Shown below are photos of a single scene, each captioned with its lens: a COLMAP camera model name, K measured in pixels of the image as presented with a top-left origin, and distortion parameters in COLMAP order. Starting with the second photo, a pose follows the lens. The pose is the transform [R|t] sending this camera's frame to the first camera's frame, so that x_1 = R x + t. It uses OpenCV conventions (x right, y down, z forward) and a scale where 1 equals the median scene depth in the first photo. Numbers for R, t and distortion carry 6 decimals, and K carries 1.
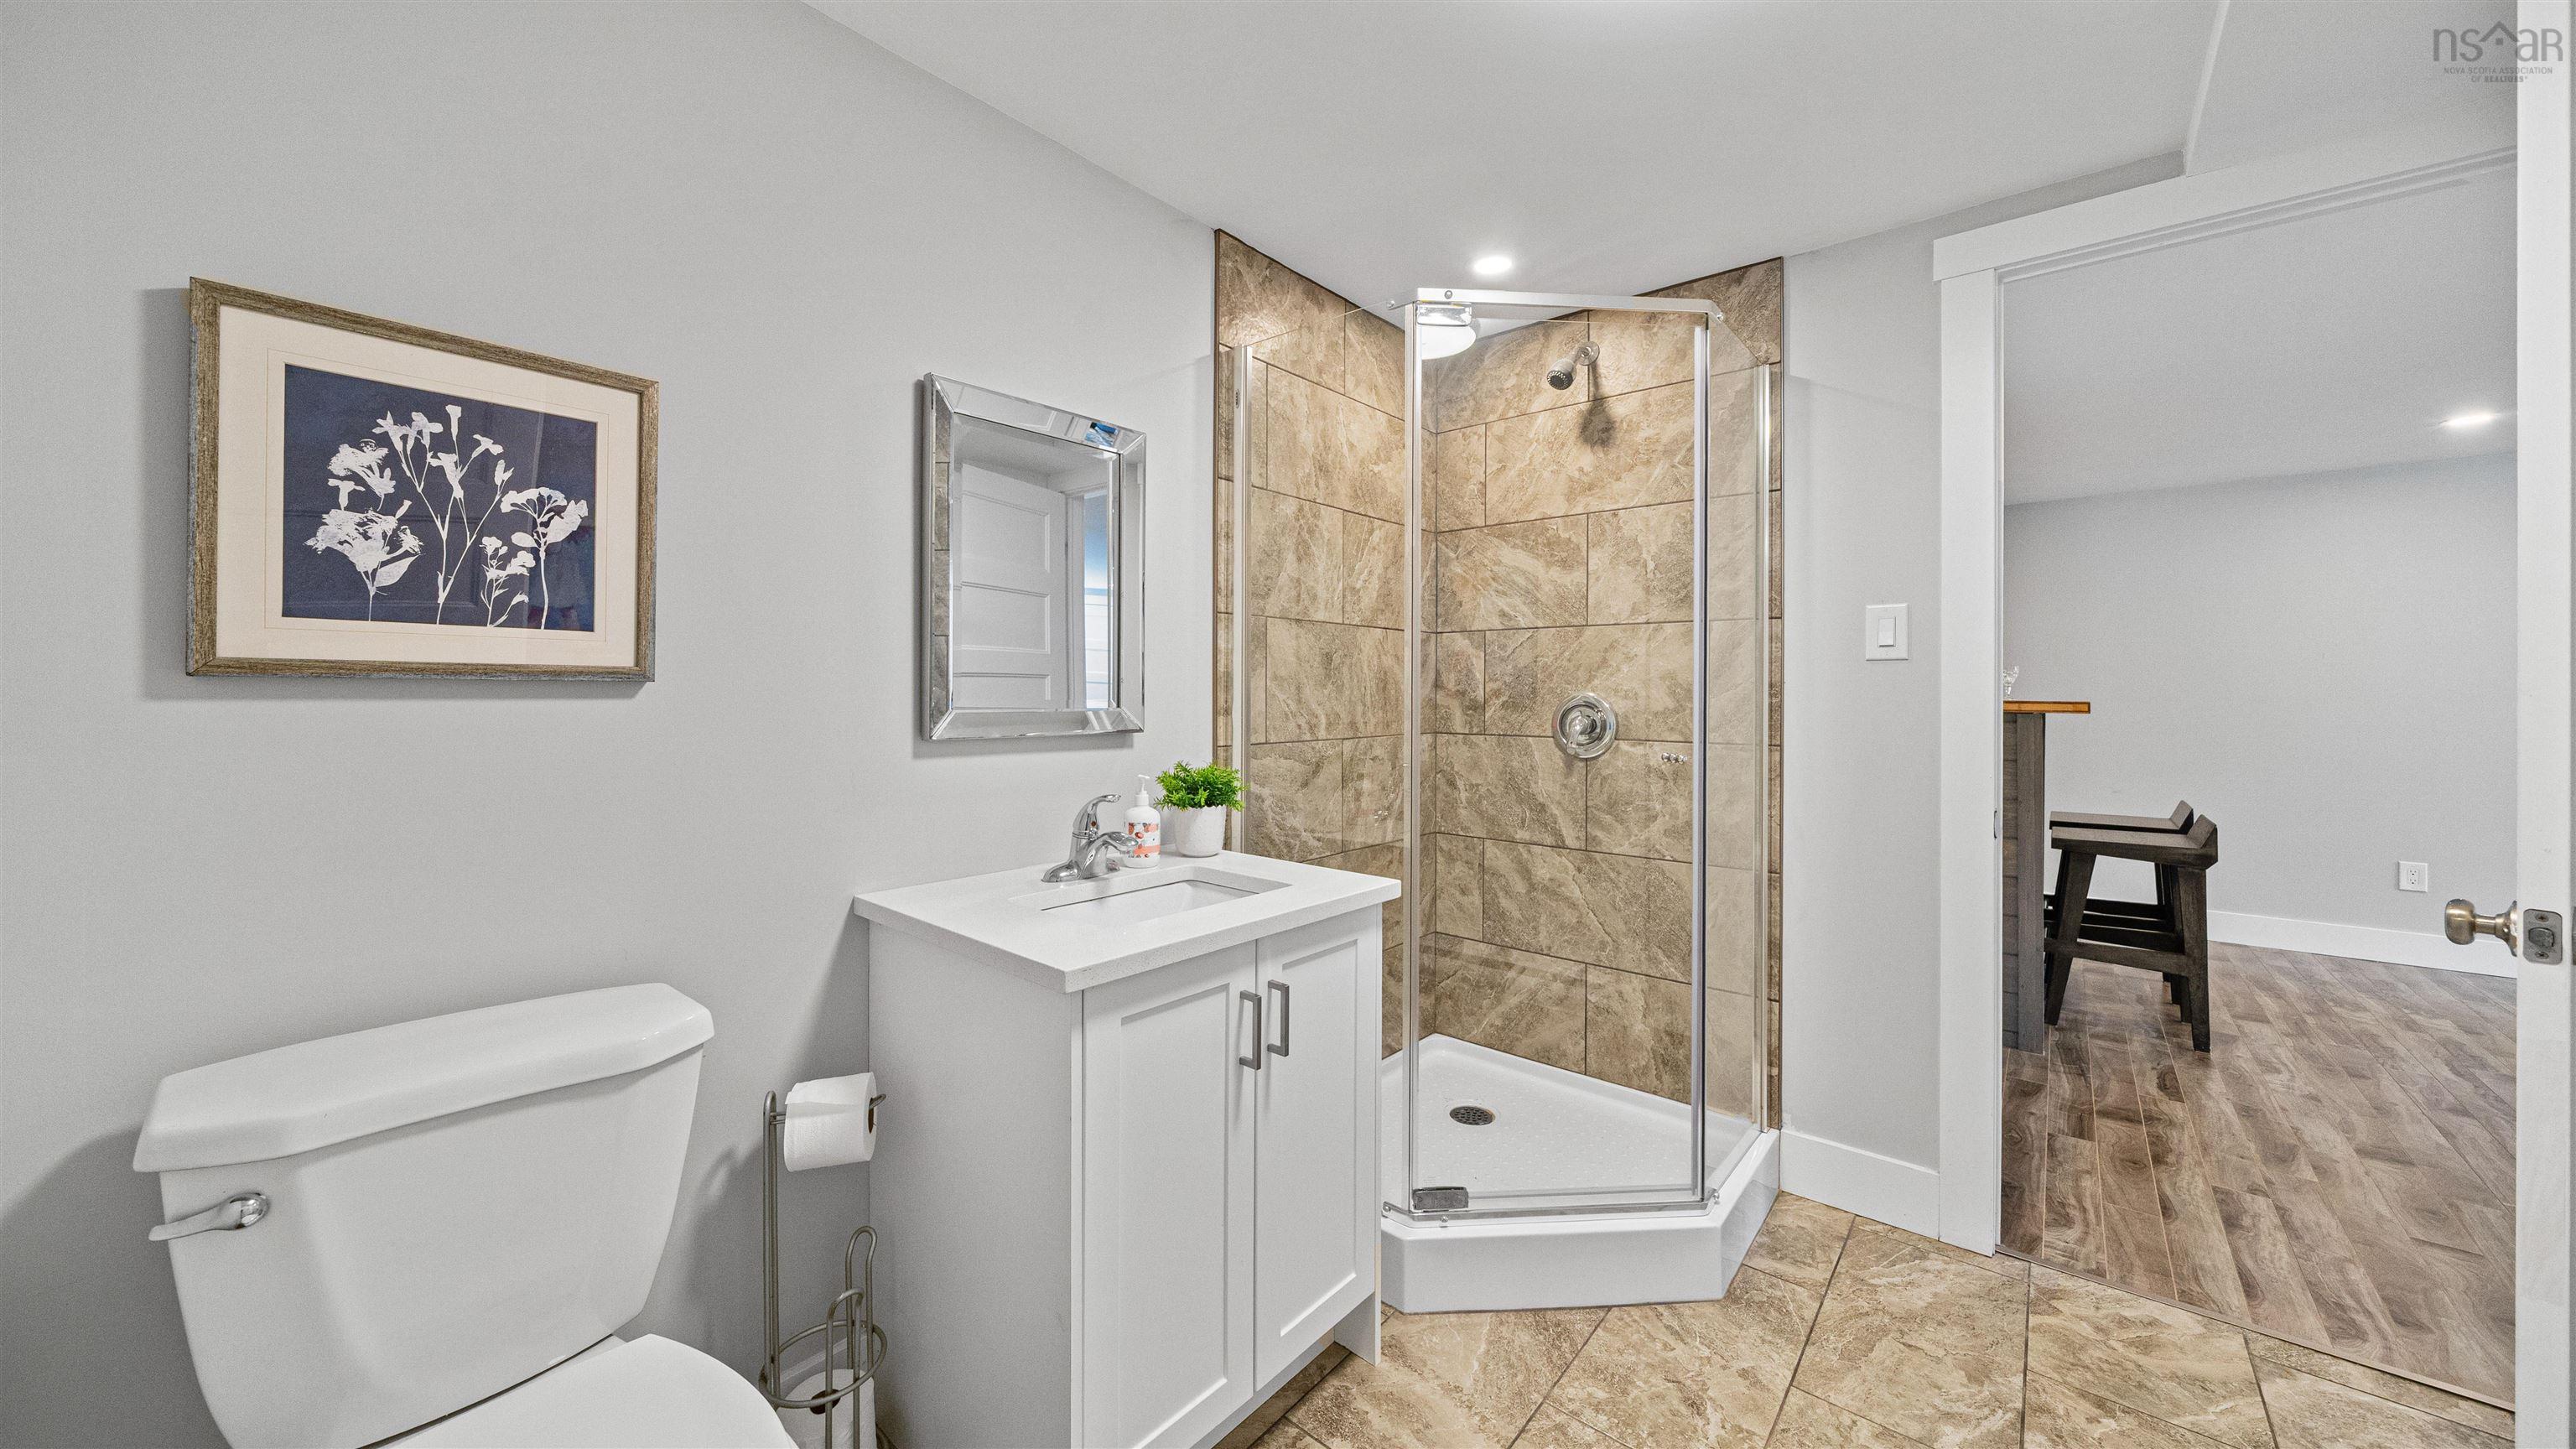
lens RADIAL K [[886.3, 0, 1286.5], [0, 886.3, 718.5], [0, 0, 1]] dist [-0.001155, -0.000162]
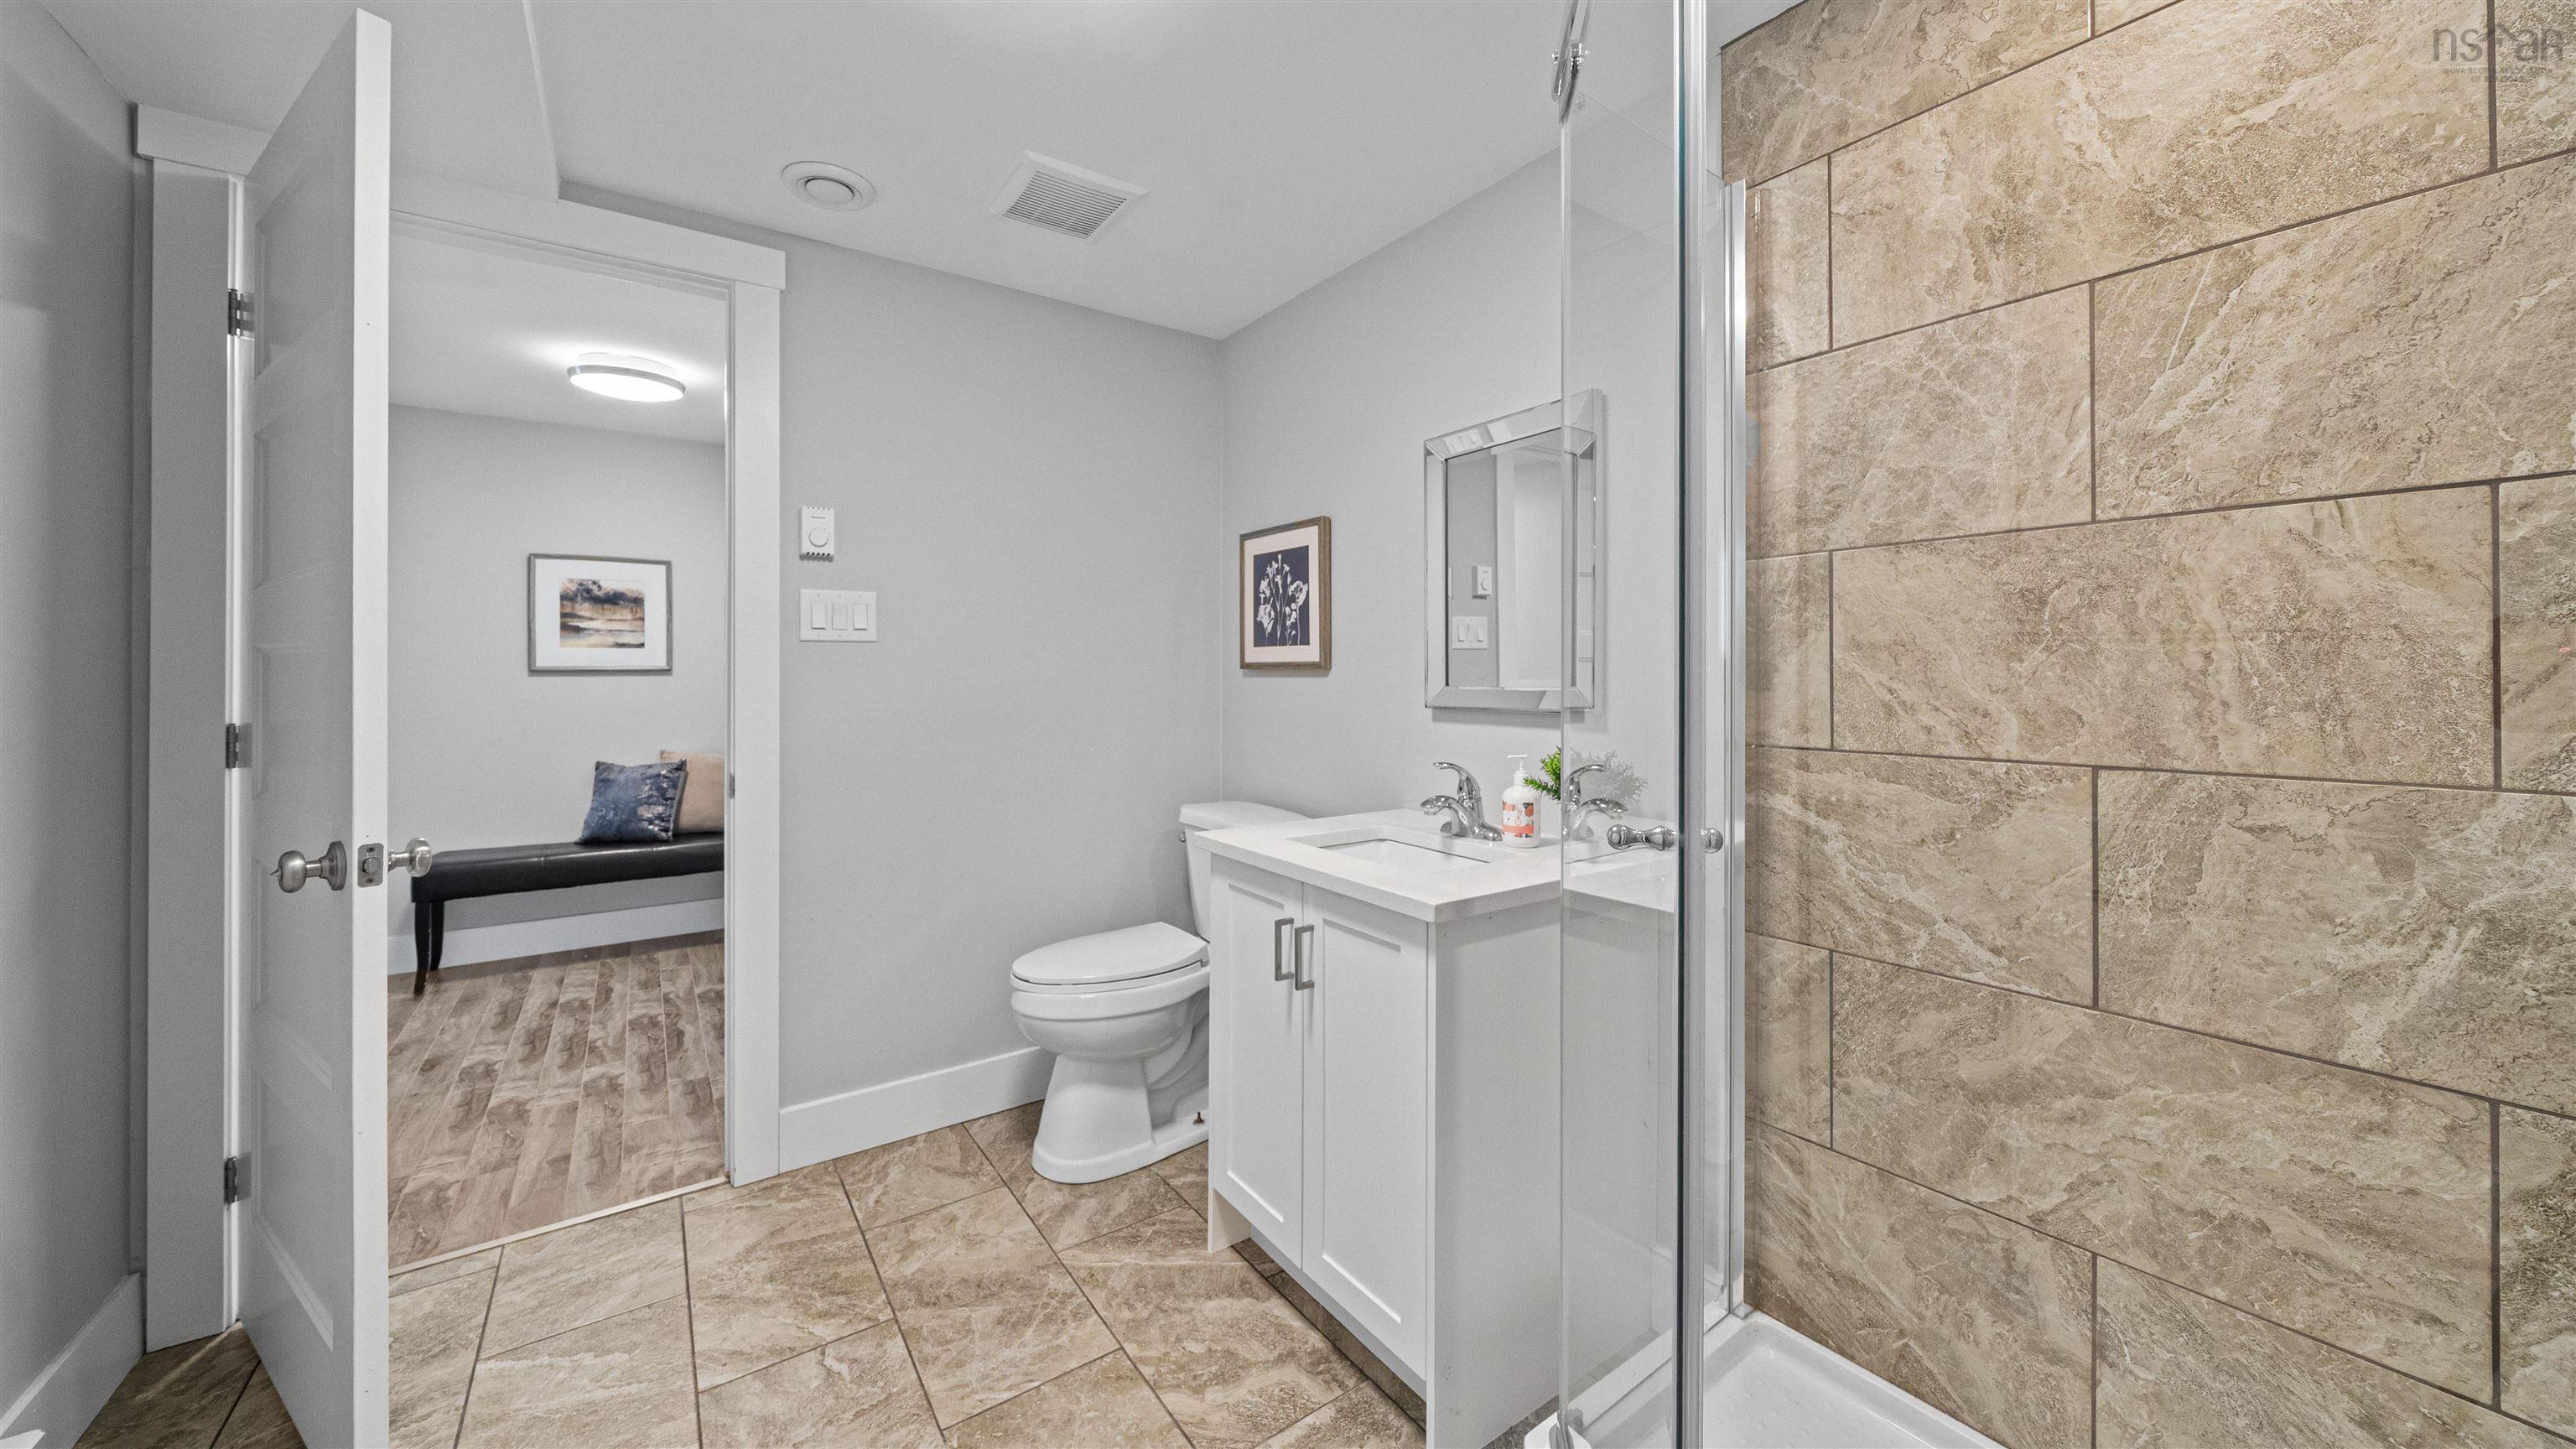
lens RADIAL K [[900.5, 0, 1287.1], [0, 900.5, 702.0], [0, 0, 1]] dist [-0.001530, -0.000117]
pose [[-0.228489, 0.024191, -0.973246, 1.257300], [-0.028468, 0.999098, 0.031517, -0.028331], [0.973130, 0.034907, -0.227594, 1.390096]]
